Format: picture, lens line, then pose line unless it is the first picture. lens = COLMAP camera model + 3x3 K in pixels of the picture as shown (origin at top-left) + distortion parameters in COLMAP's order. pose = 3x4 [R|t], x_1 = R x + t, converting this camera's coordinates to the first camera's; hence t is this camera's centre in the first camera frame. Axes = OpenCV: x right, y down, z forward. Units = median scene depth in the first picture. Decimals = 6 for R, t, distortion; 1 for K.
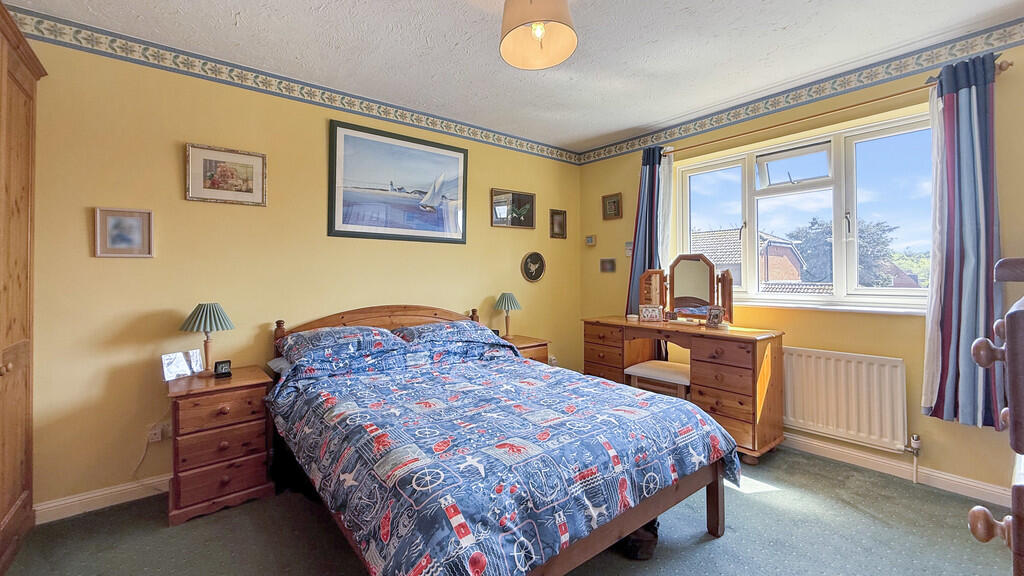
lens RADIAL K [[413.1, 0, 511.2], [0, 413.1, 264.5], [0, 0, 1]] dist [0.000120, 0.000052]
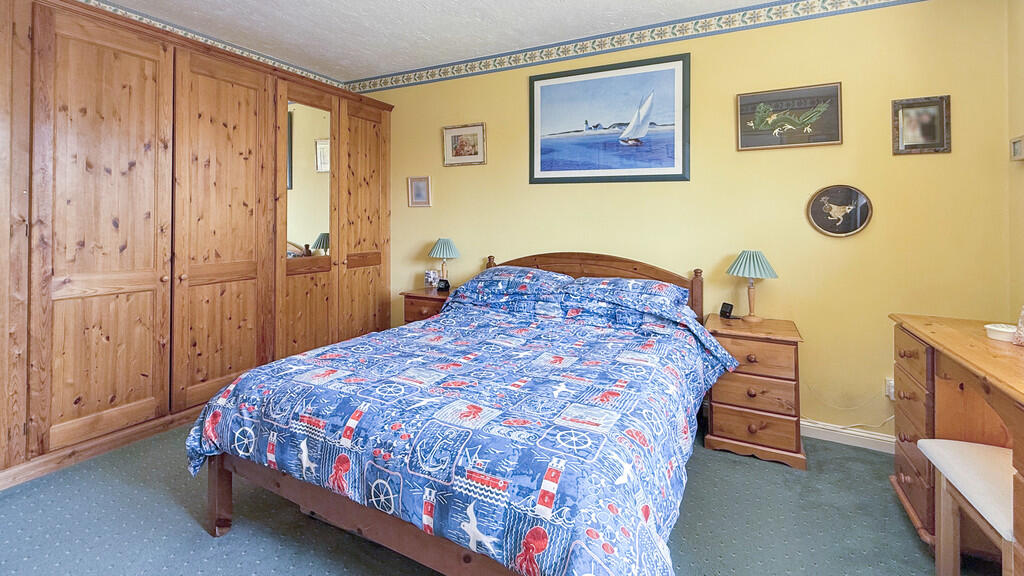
lens RADIAL K [[451.6, 0, 511.6], [0, 451.6, 216.7], [0, 0, 1]] dist [0.001212, 0.000088]
pose [[0.404029, 0.001167, -0.914746, 0.630338], [0.005749, 0.999976, 0.003815, 0.013020], [0.914728, -0.006800, 0.404012, 0.473277]]
